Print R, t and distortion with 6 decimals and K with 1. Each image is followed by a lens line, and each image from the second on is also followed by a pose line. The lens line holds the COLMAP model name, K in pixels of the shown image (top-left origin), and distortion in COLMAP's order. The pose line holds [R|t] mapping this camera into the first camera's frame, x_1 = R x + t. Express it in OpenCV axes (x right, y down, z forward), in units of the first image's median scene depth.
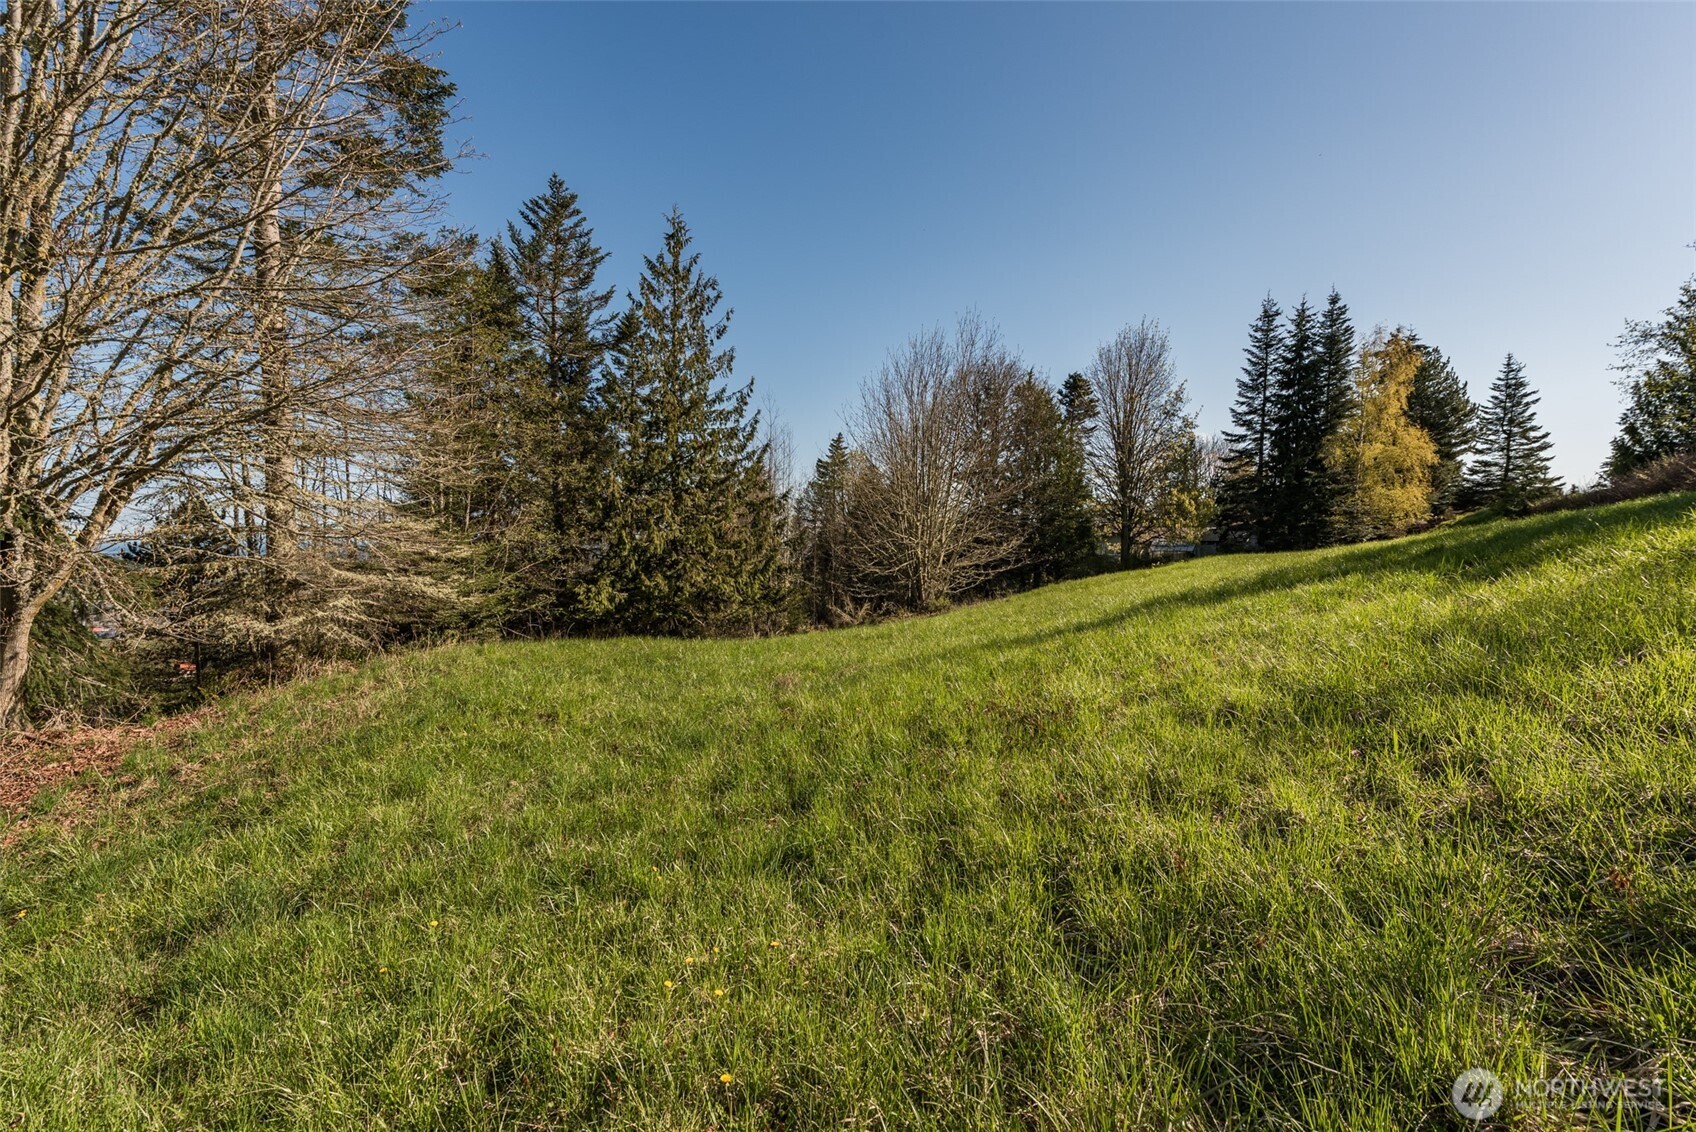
lens RADIAL K [[670.4, 0, 851.3], [0, 670.4, 566.6], [0, 0, 1]] dist [0.014170, -0.001404]
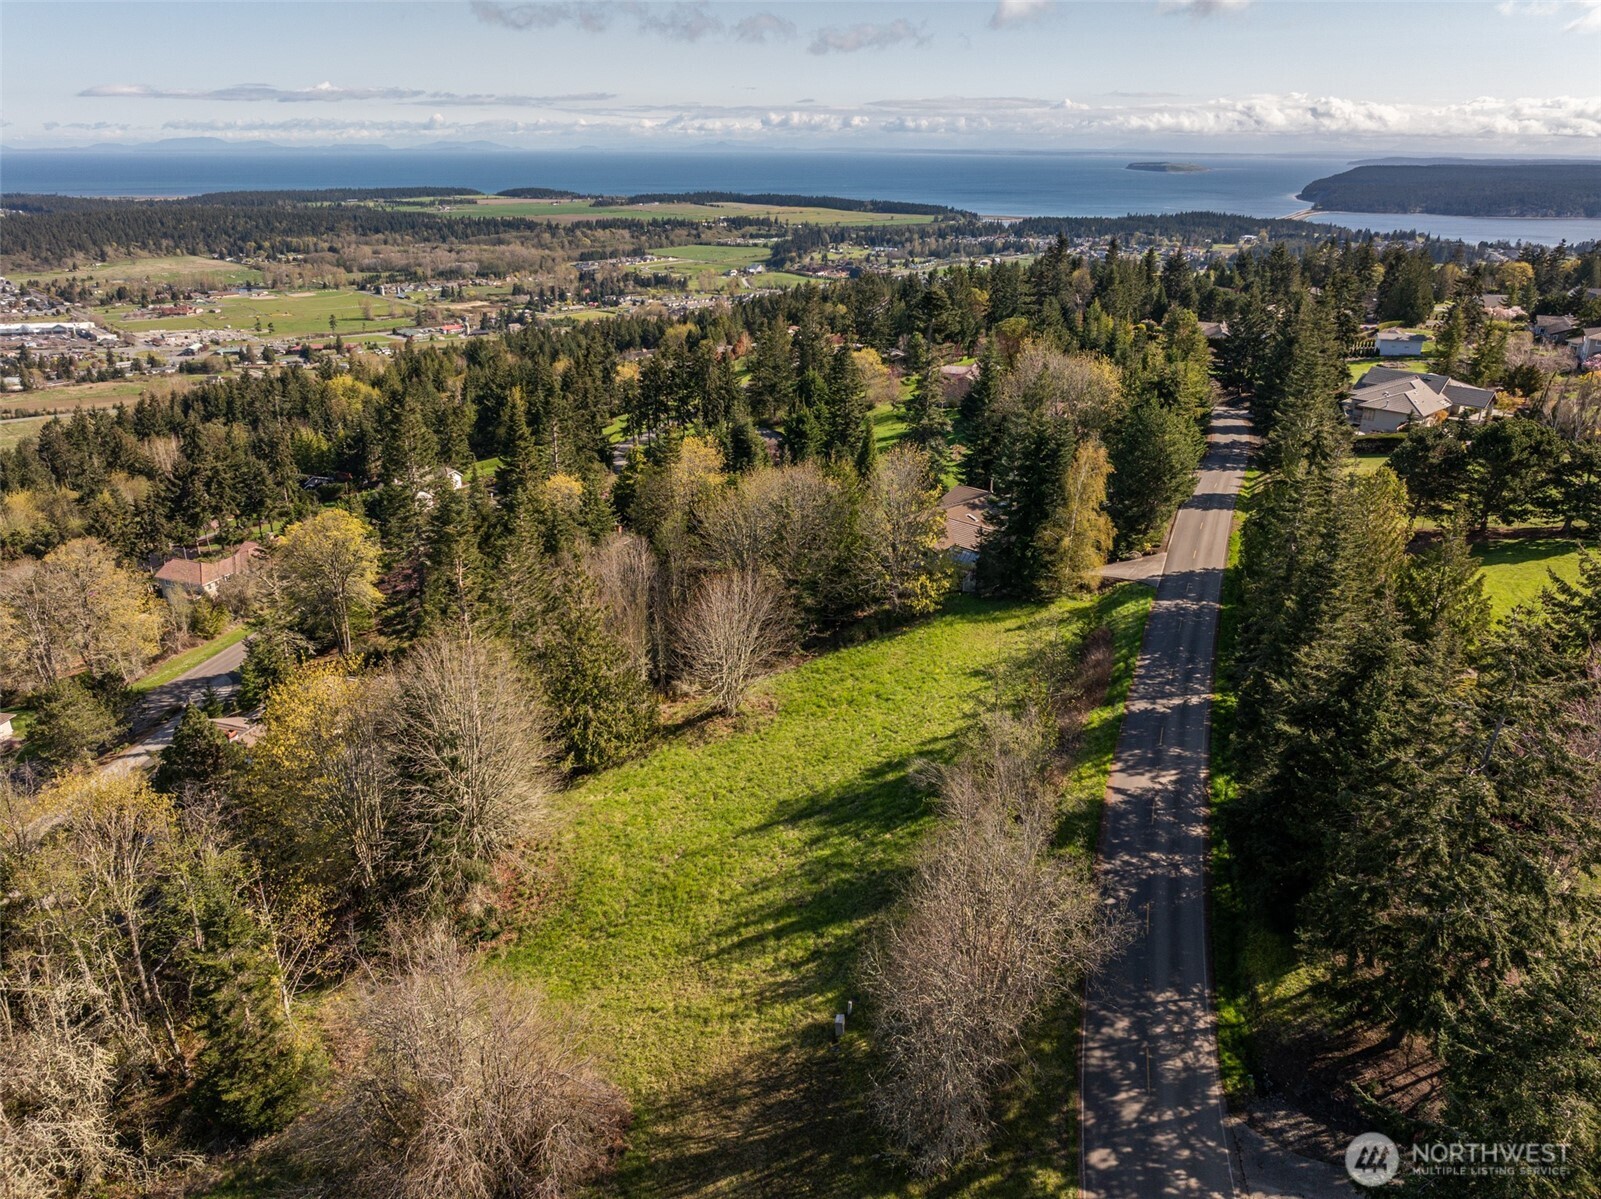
lens RADIAL K [[1148.1, 0, 791.1], [0, 1148.1, 587.2], [0, 0, 1]] dist [-0.032152, 0.022680]
pose [[0.997344, -0.034563, 0.064114, 0.065223], [0.011468, 0.943777, 0.330384, -0.859313], [-0.071928, -0.328771, 0.941667, -1.178819]]
